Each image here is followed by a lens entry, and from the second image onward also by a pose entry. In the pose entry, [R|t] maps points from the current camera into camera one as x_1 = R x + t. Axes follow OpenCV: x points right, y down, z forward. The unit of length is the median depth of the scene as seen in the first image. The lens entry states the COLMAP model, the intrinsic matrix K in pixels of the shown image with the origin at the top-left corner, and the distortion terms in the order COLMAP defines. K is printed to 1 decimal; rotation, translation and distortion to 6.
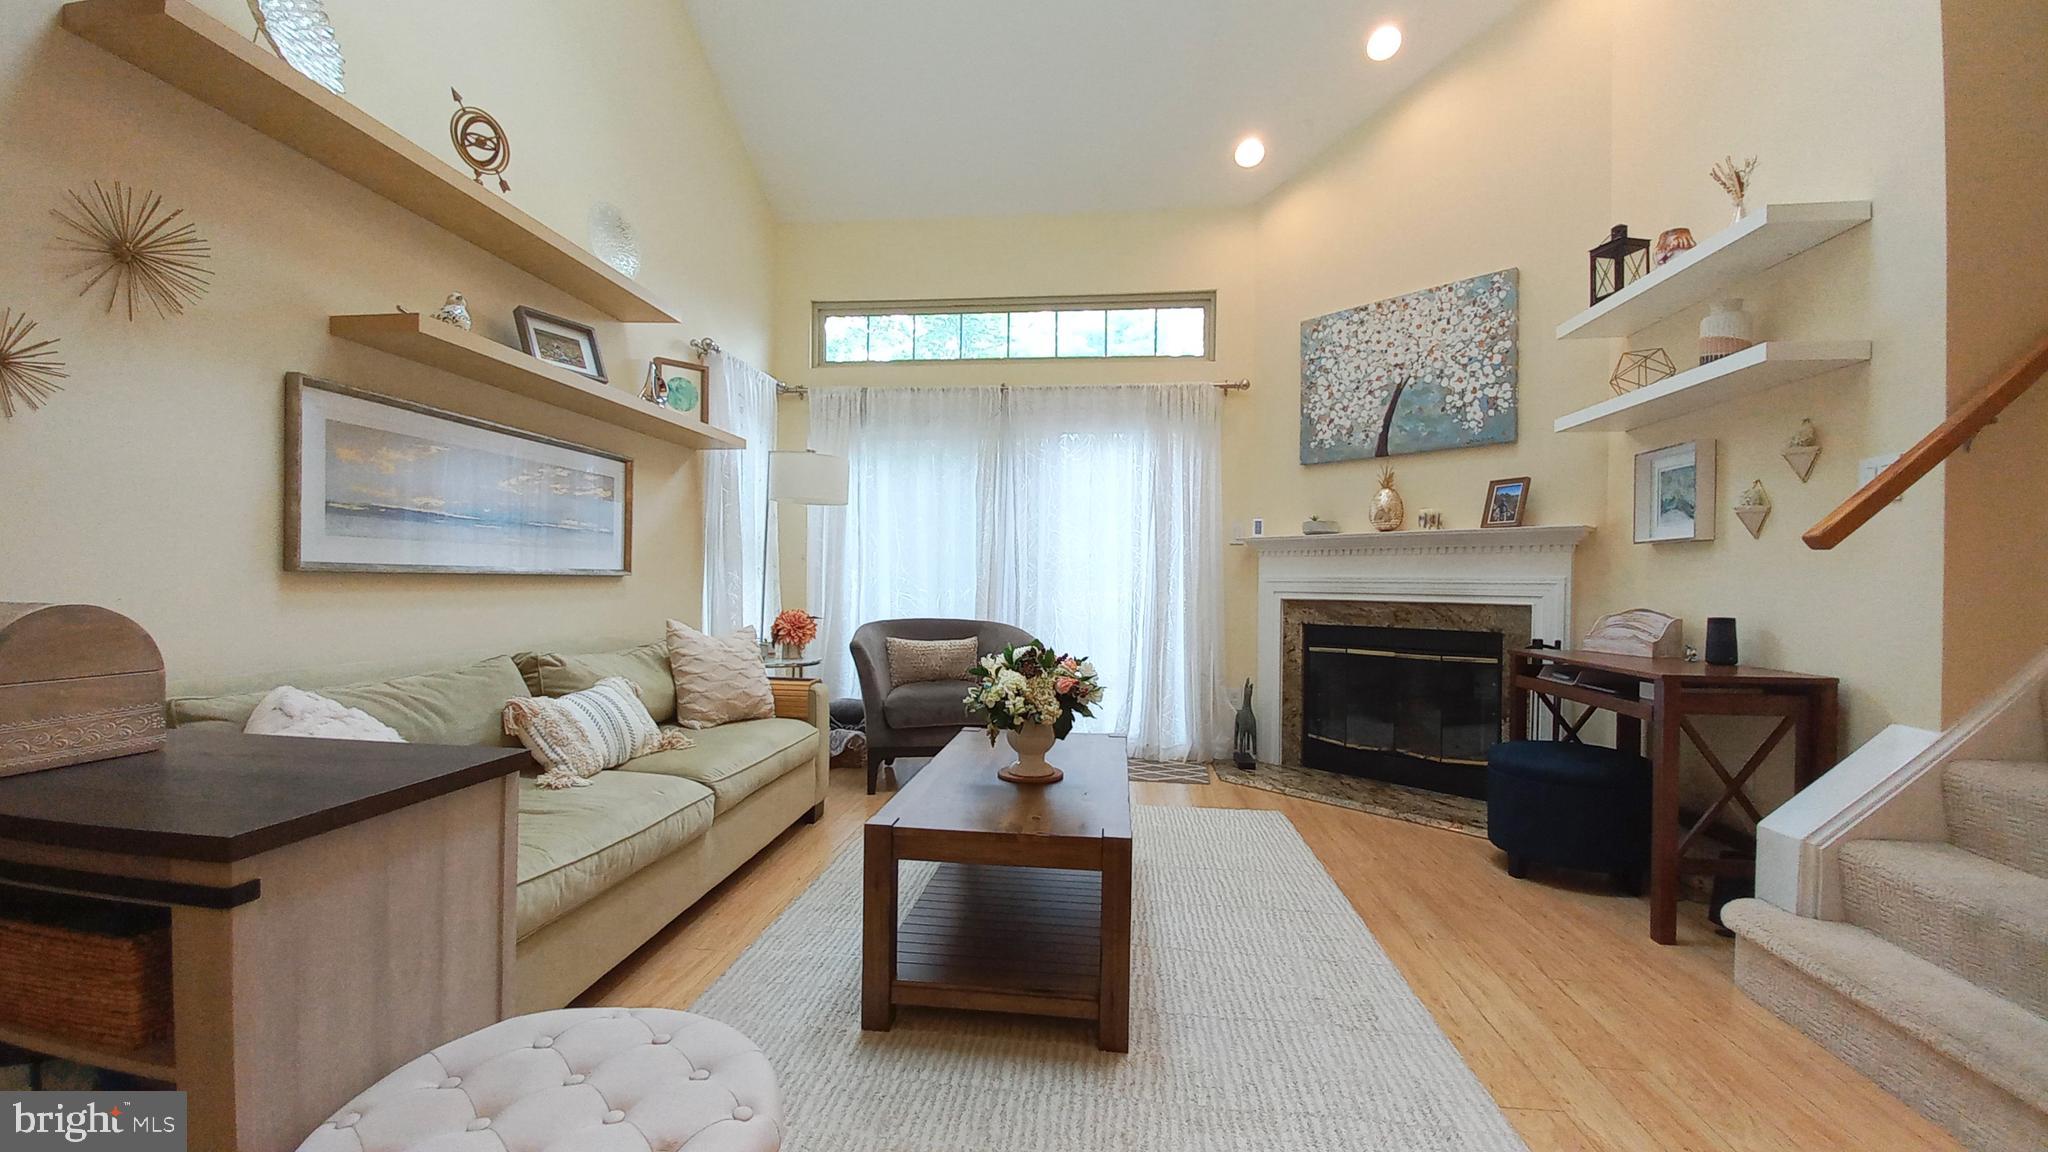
lens RADIAL K [[816.0, 0, 1015.3], [0, 816.0, 593.2], [0, 0, 1]] dist [0.001079, -0.011517]
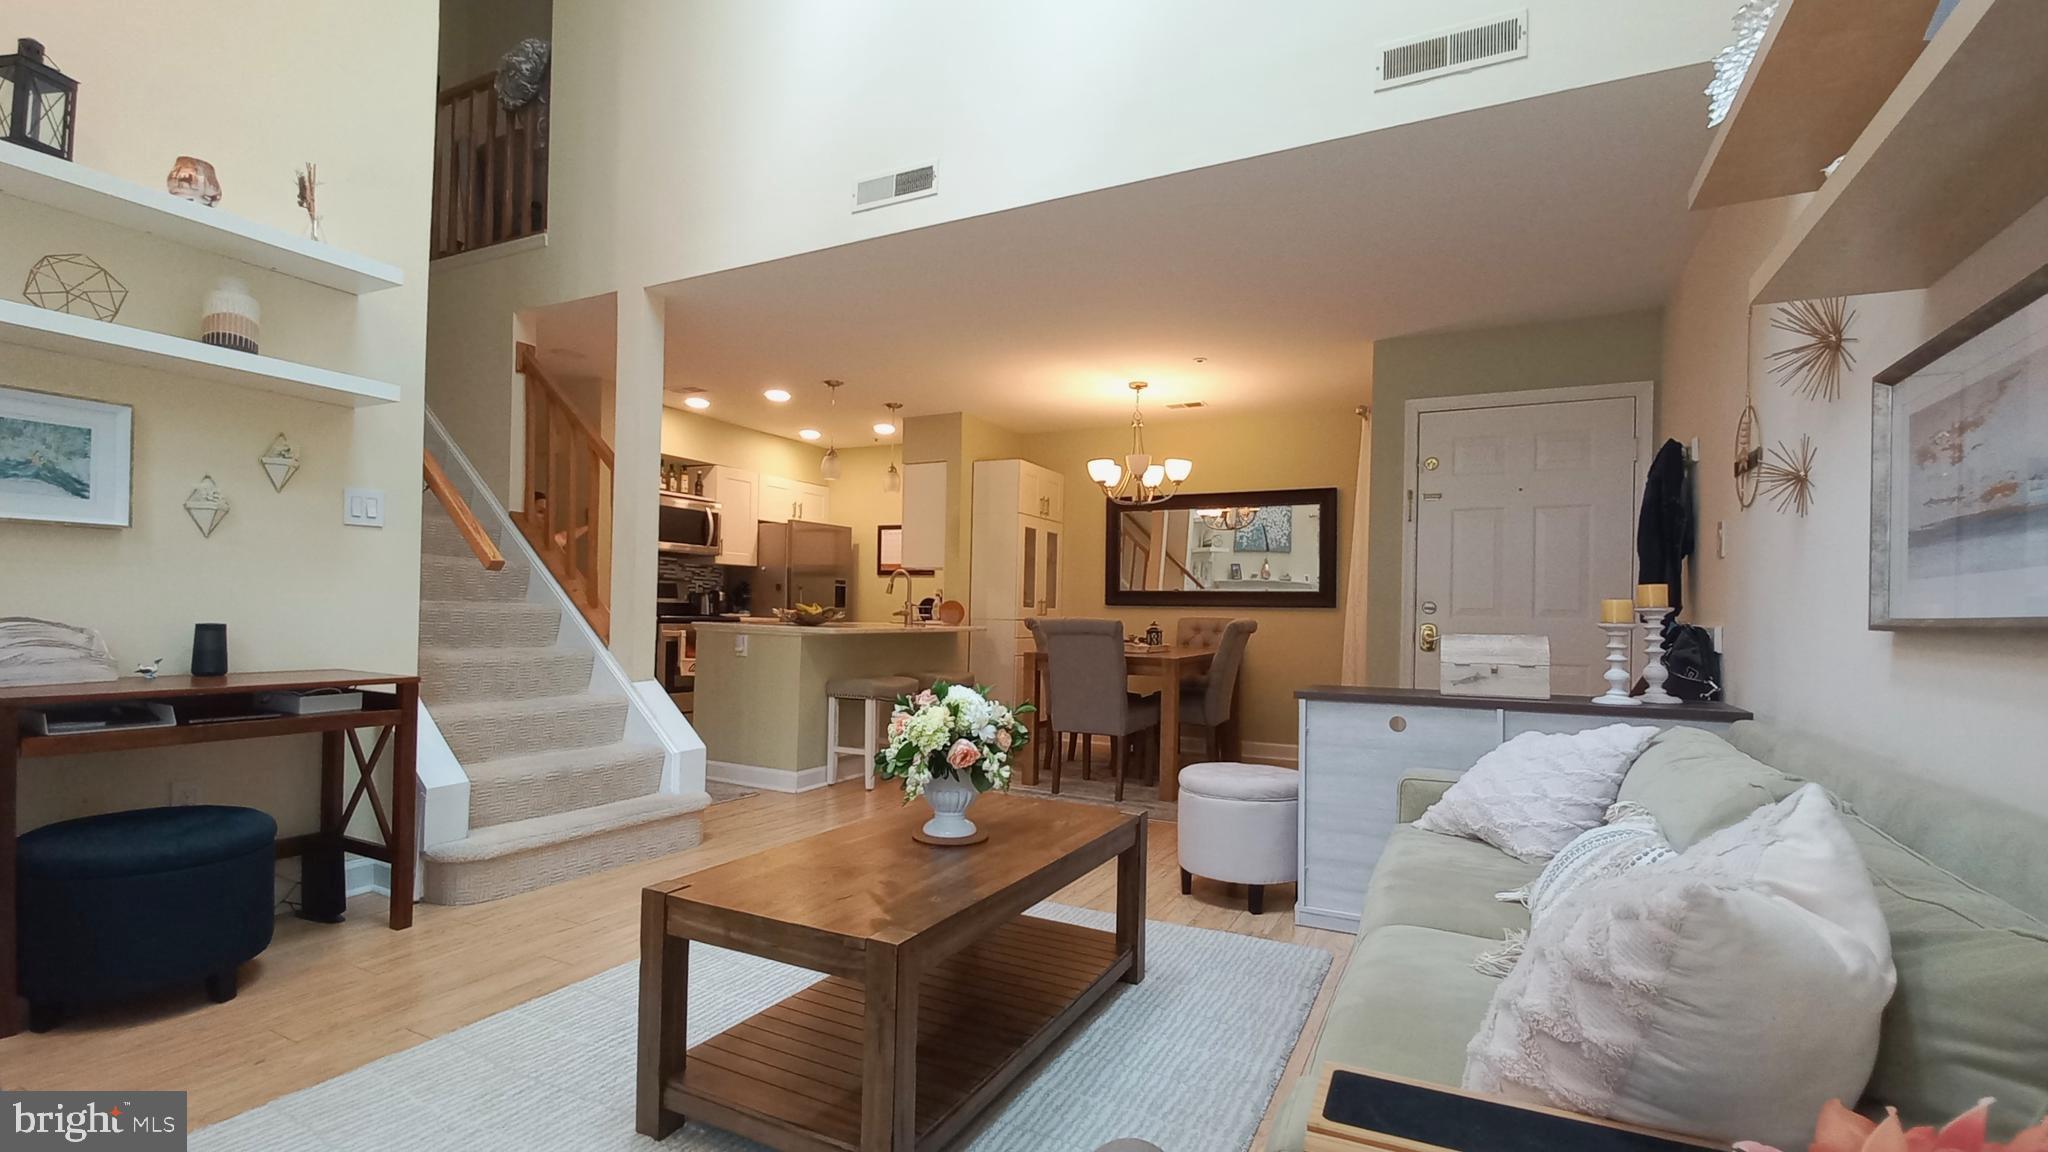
lens RADIAL K [[944.0, 0, 974.8], [0, 944.0, 600.0], [0, 0, 1]] dist [-0.000646, -0.000074]
pose [[-0.931508, -0.029194, 0.362548, -0.215596], [-0.029039, 0.999561, 0.005878, -0.019617], [-0.362560, -0.005053, -0.931947, 1.186207]]
